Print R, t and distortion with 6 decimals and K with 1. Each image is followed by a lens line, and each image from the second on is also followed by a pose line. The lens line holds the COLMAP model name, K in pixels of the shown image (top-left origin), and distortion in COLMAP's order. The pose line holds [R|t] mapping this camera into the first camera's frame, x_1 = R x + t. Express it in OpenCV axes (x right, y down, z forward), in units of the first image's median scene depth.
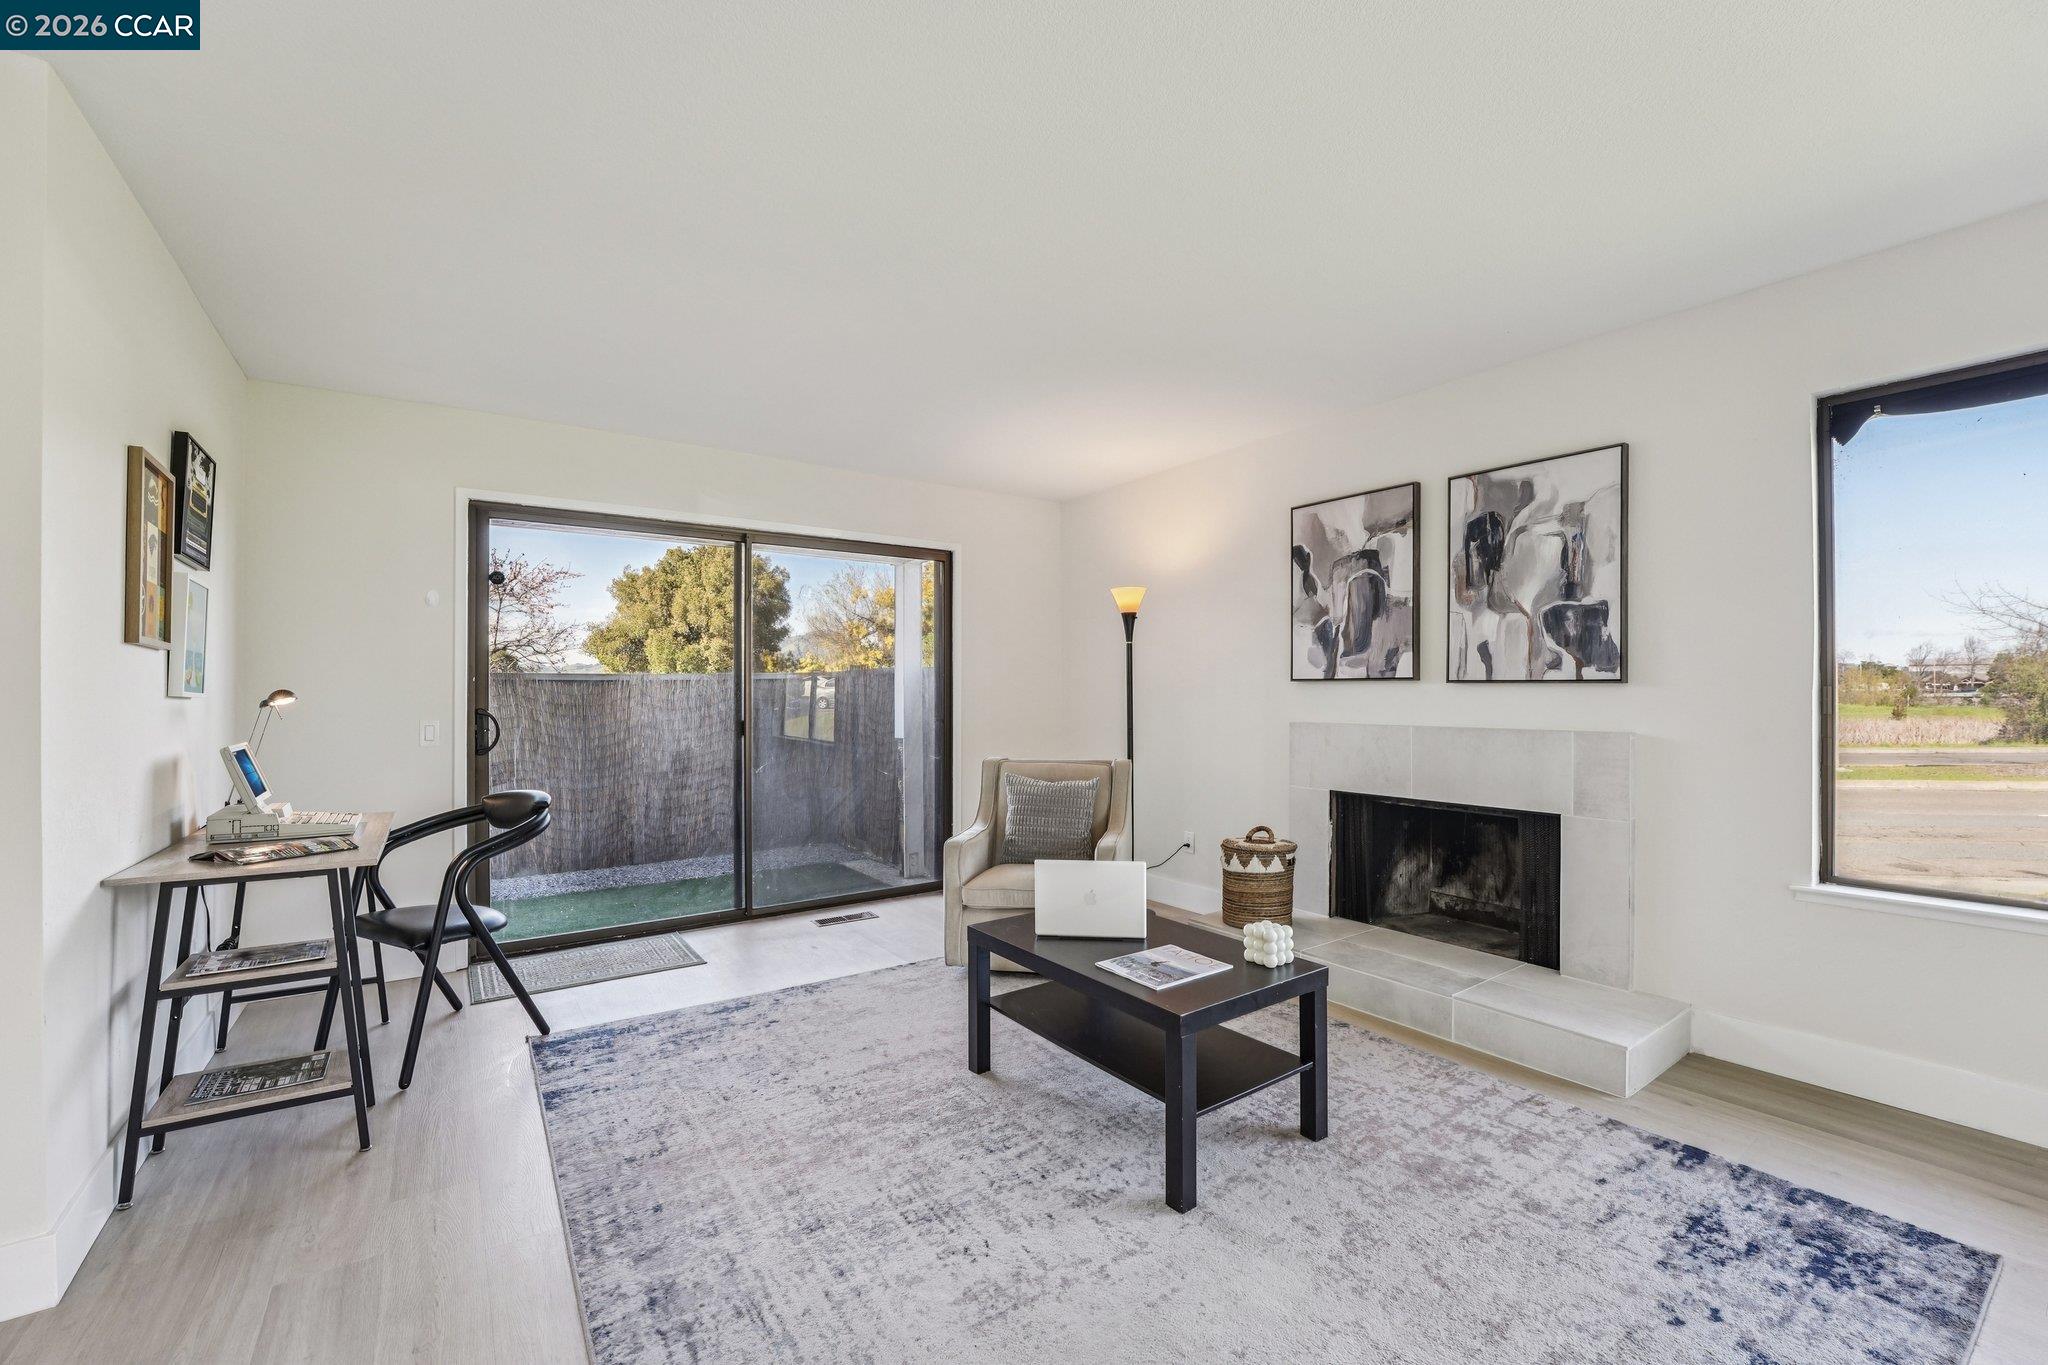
lens RADIAL K [[828.9, 0, 1017.2], [0, 828.9, 690.1], [0, 0, 1]] dist [-0.028333, 0.002797]
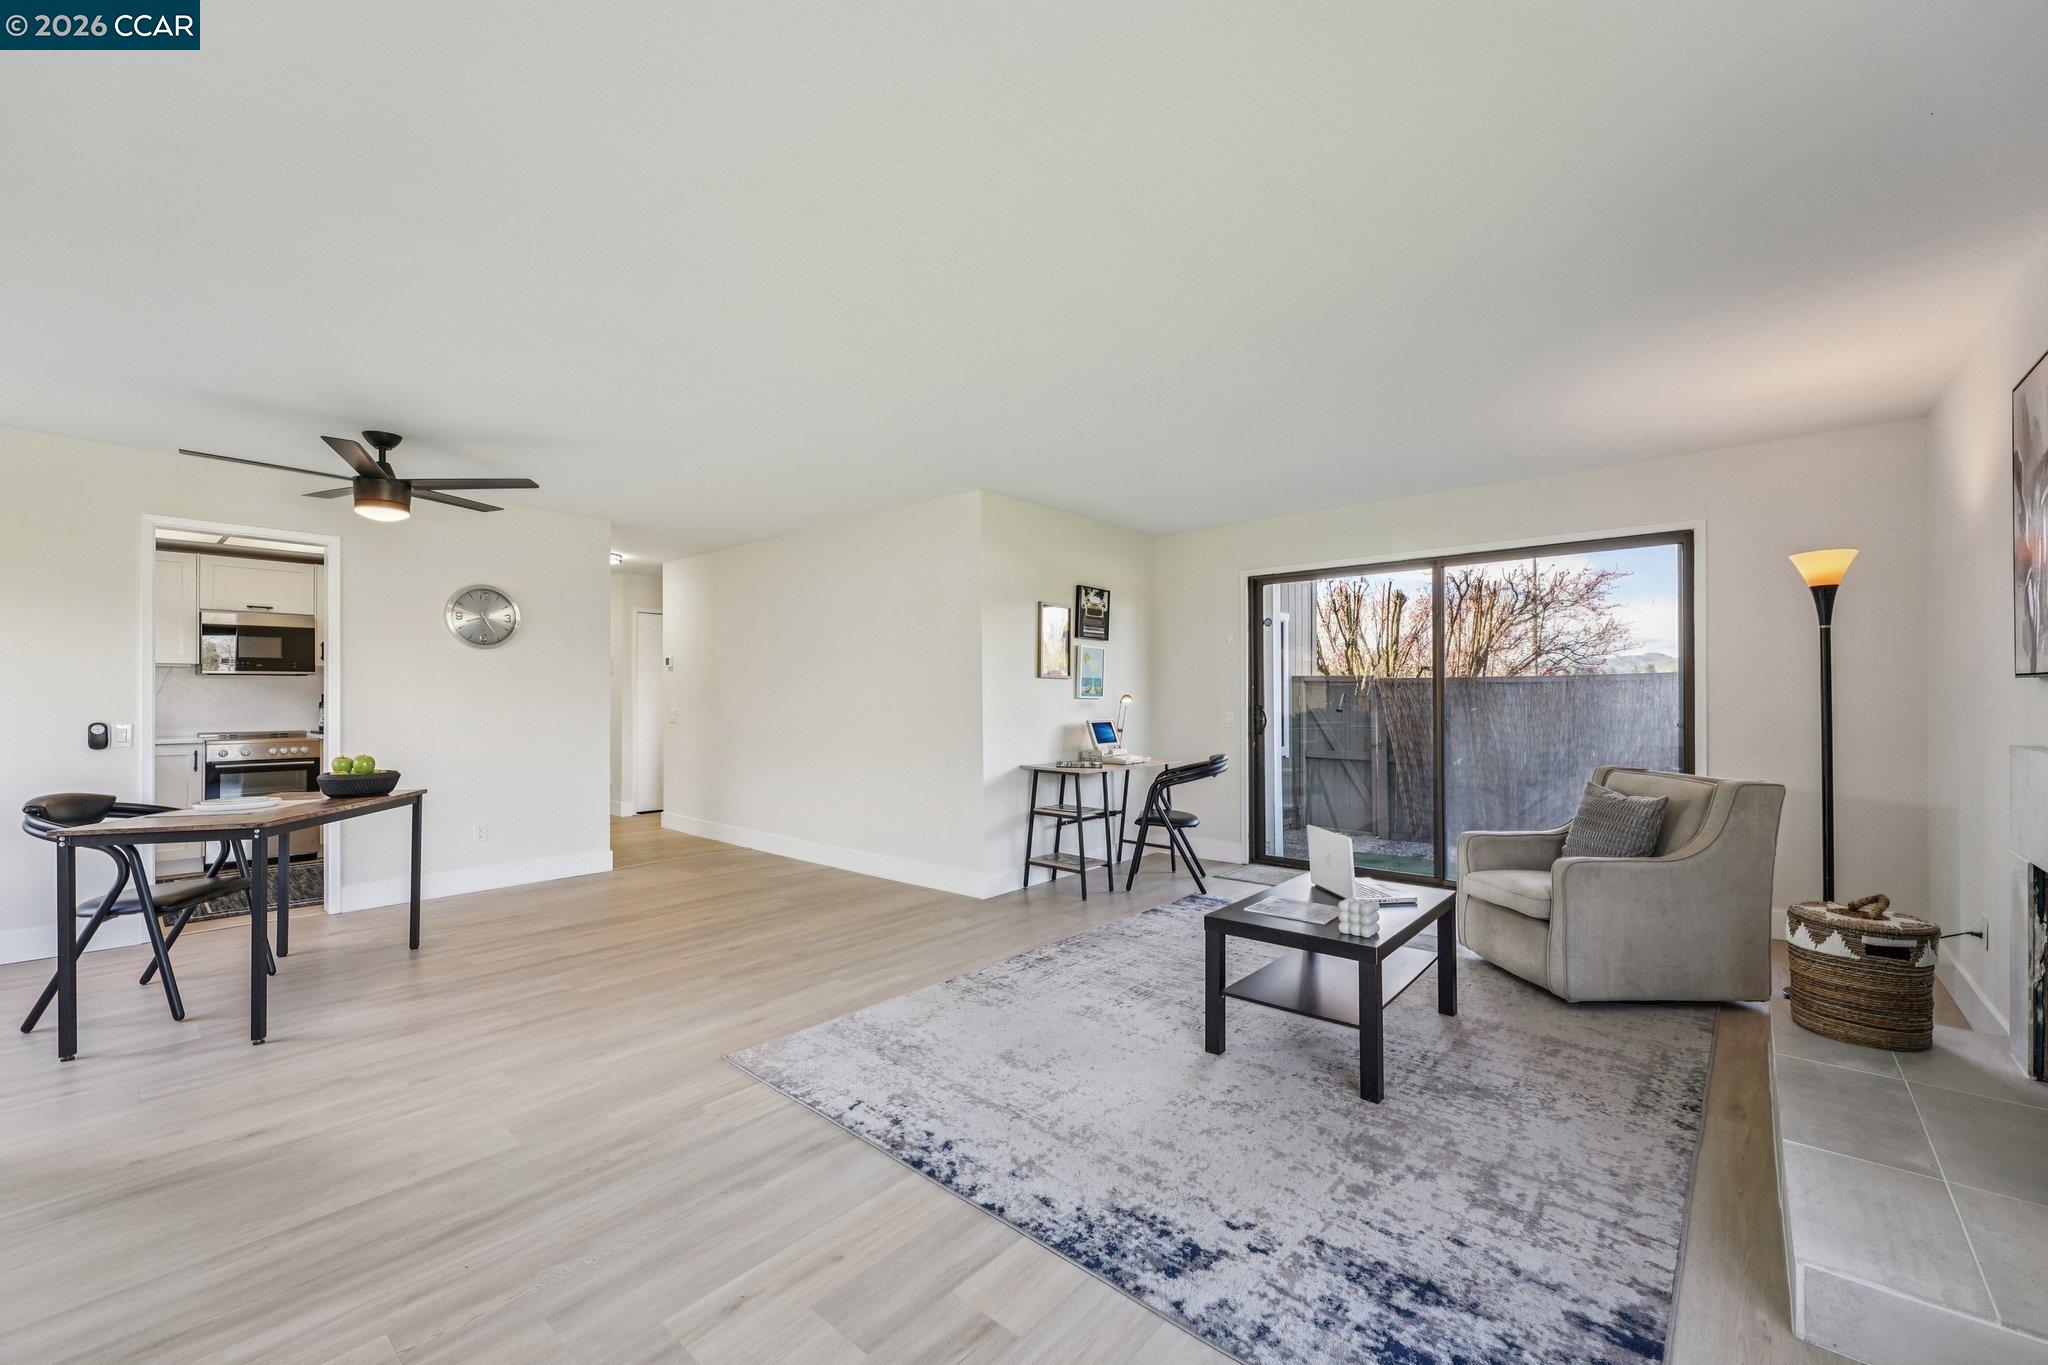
lens RADIAL K [[818.3, 0, 1023.4], [0, 818.3, 691.2], [0, 0, 1]] dist [-0.000055, 0.000029]
pose [[0.243569, -0.004201, -0.969874, 0.836140], [0.007516, 0.999969, -0.002444, -0.005279], [0.969854, -0.006695, 0.243593, 0.174556]]
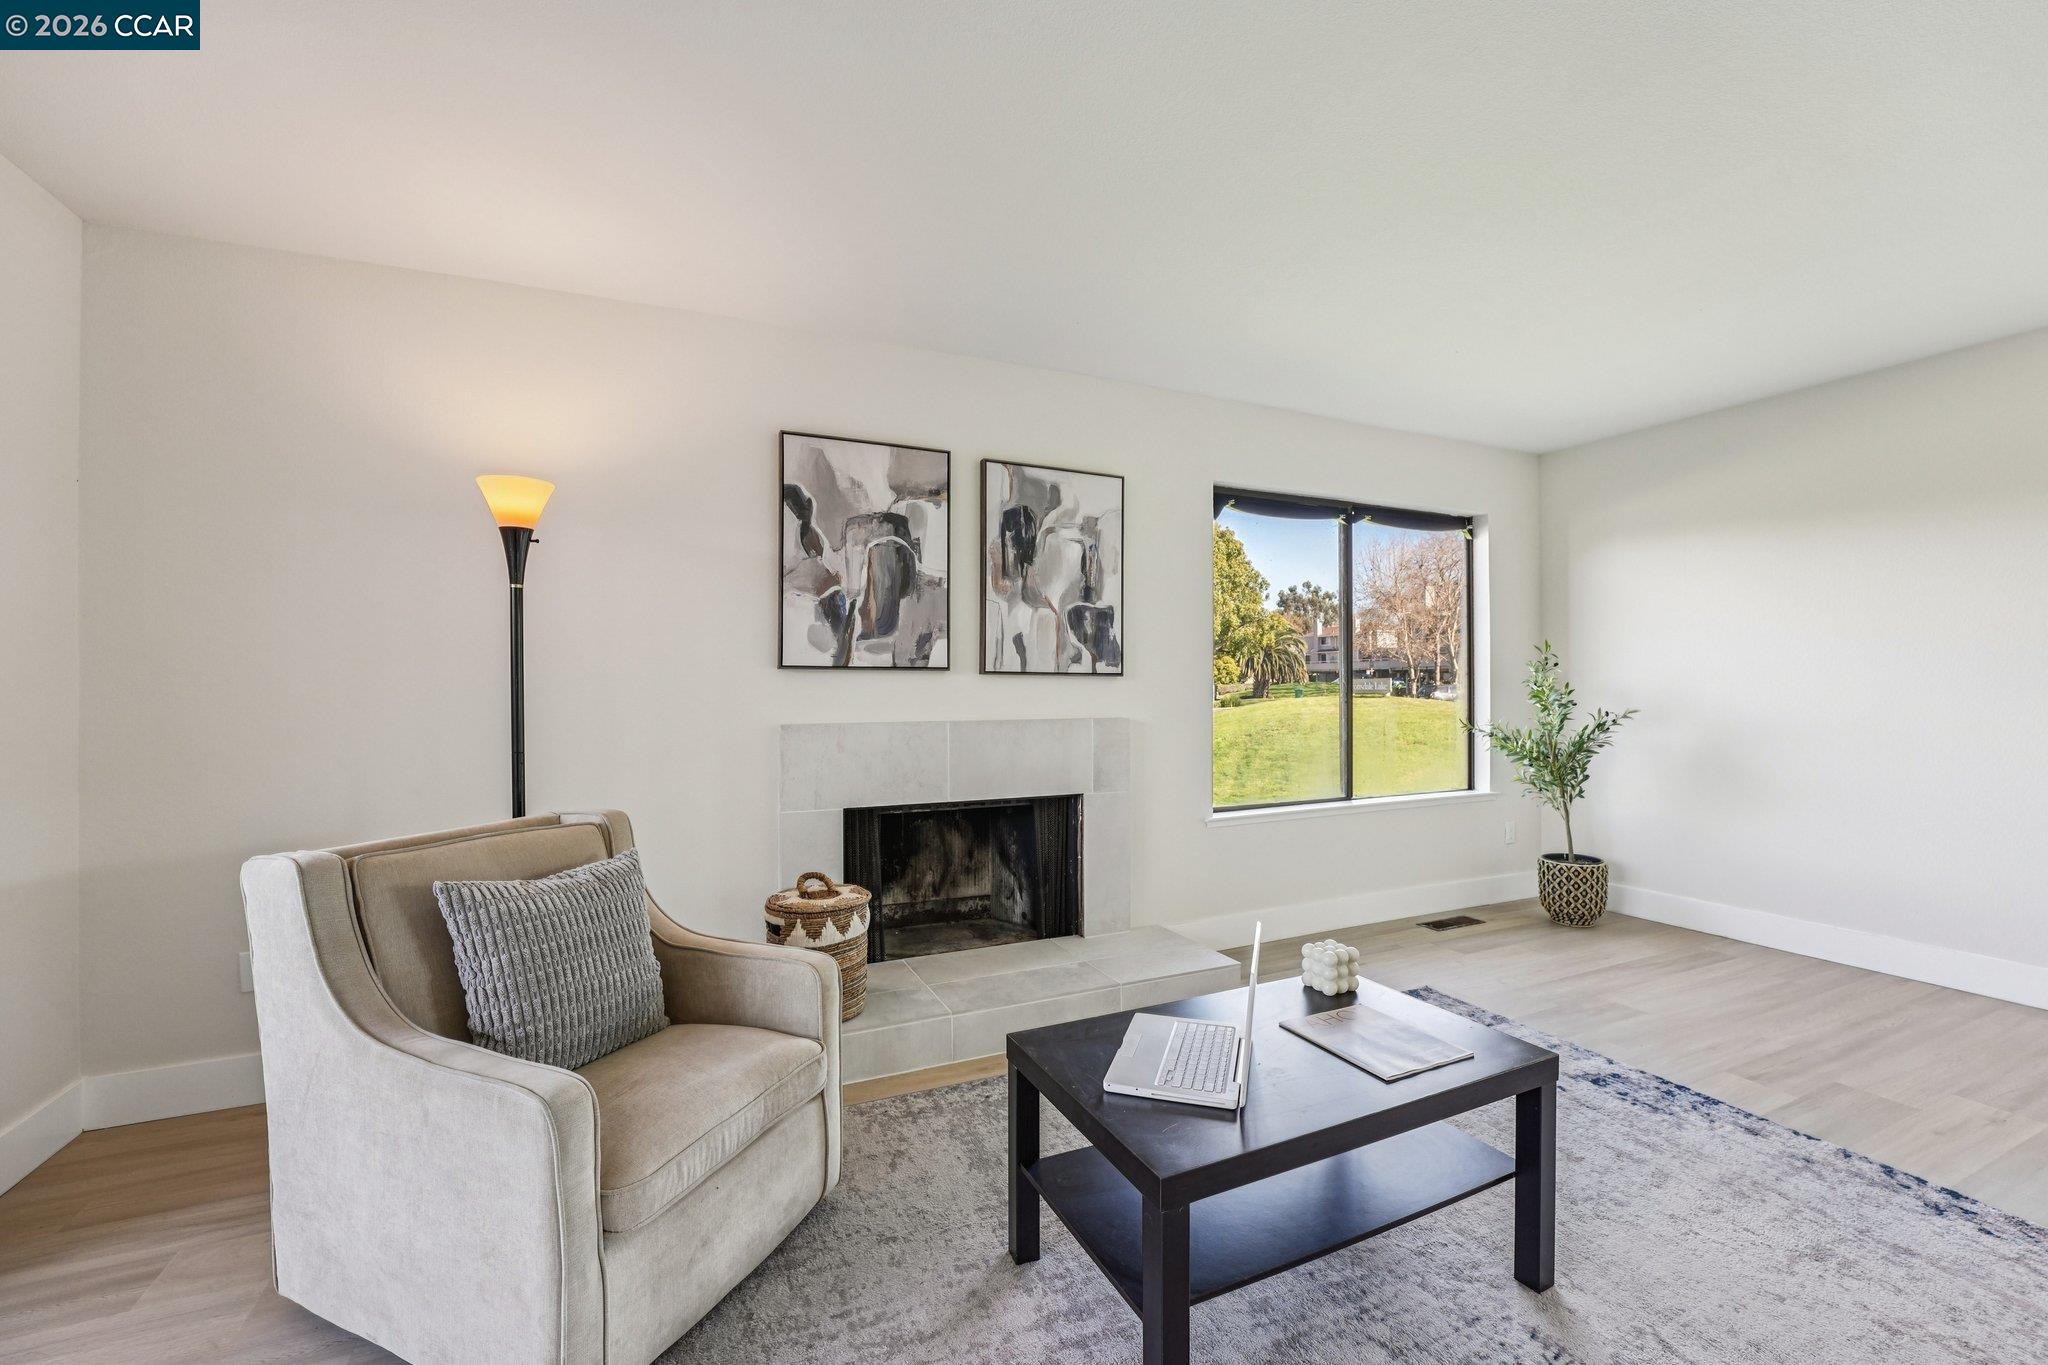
lens RADIAL K [[831.5, 0, 1023.5], [0, 831.5, 689.6], [0, 0, 1]] dist [-0.031483, 0.005430]
pose [[0.184961, 0.000629, 0.982746, -0.394943], [-0.000535, 1.000000, -0.000539, 0.009382], [-0.982746, -0.000426, 0.184961, 0.745669]]
